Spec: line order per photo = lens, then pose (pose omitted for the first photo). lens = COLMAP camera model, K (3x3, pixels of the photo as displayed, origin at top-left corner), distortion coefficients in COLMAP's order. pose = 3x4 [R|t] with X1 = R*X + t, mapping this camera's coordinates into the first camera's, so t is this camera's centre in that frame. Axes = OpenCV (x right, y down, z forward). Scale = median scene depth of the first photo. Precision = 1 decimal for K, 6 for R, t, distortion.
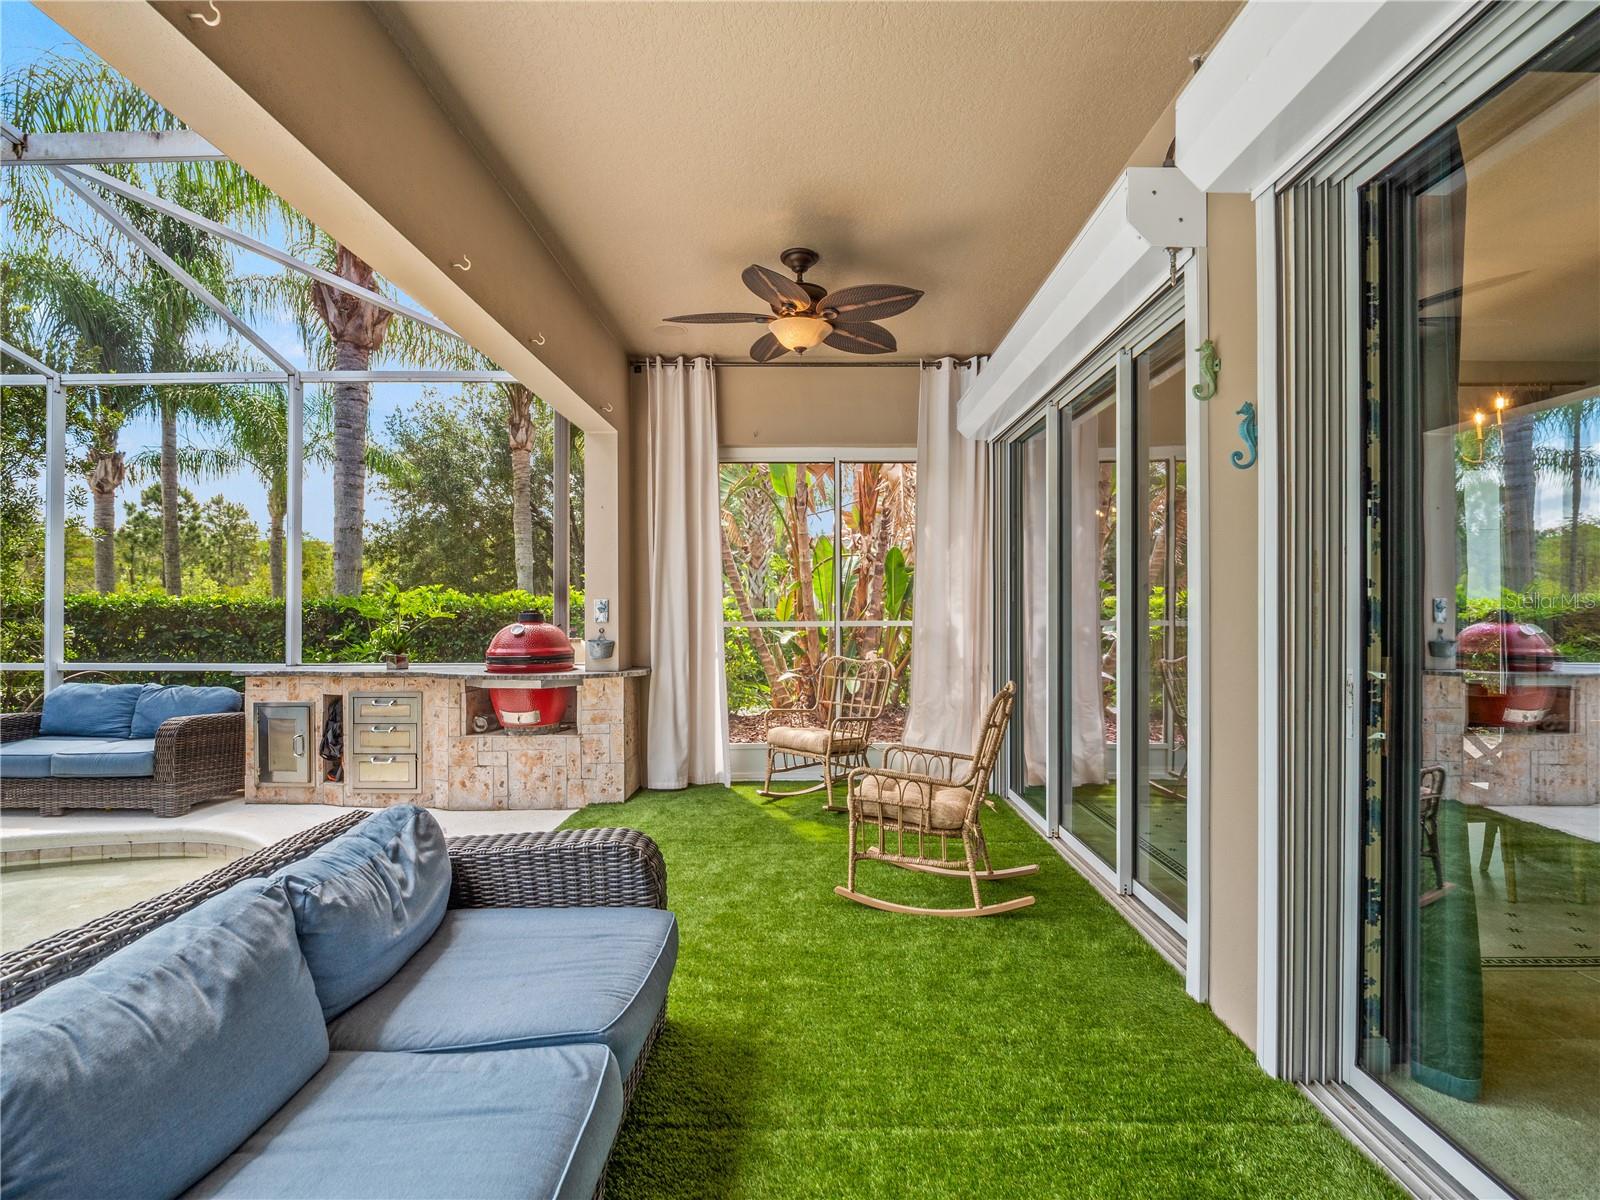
lens RADIAL K [[781.7, 0, 792.5], [0, 781.7, 601.5], [0, 0, 1]] dist [-0.010534, -0.002577]
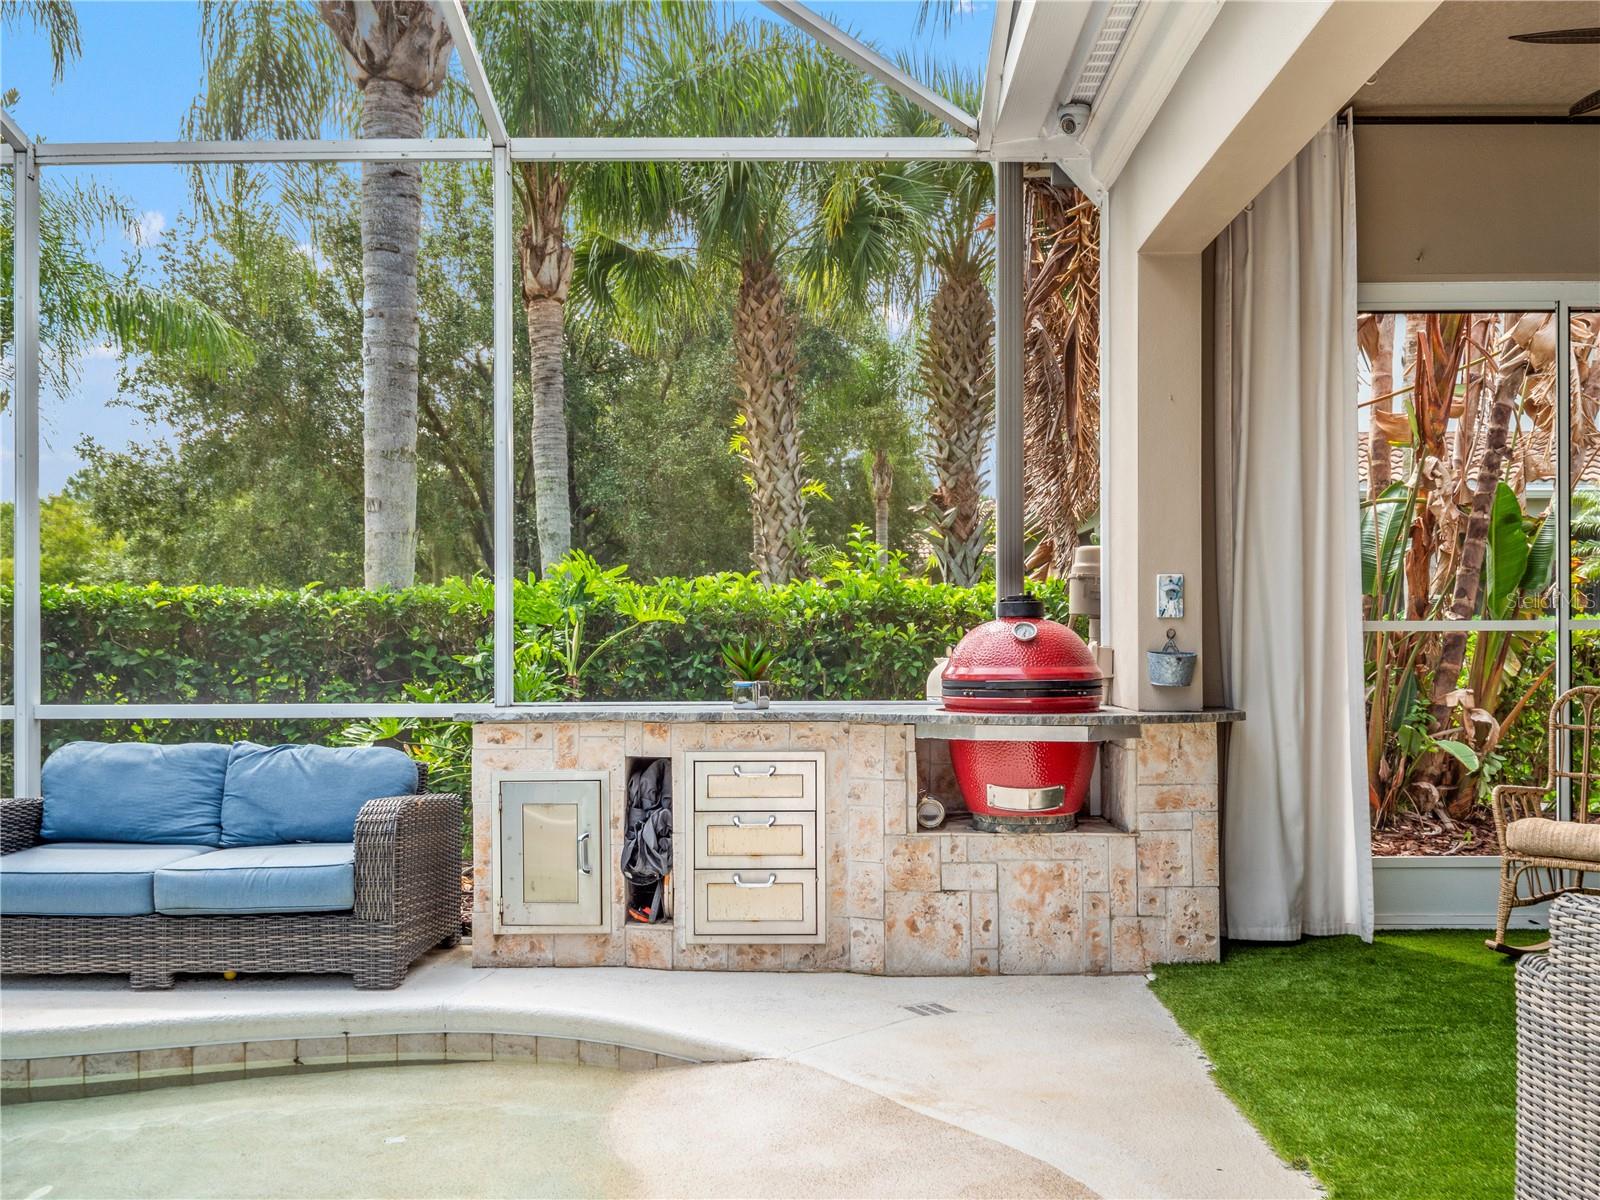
lens RADIAL K [[1644.2, 0, 767.9], [0, 1644.2, 616.5], [0, 0, 1]] dist [0.061759, 0.000000]
pose [[0.999901, -0.002180, -0.013915, -0.499633], [0.002123, 0.999989, -0.004094, 0.029716], [0.013924, 0.004064, 0.999895, -0.113655]]
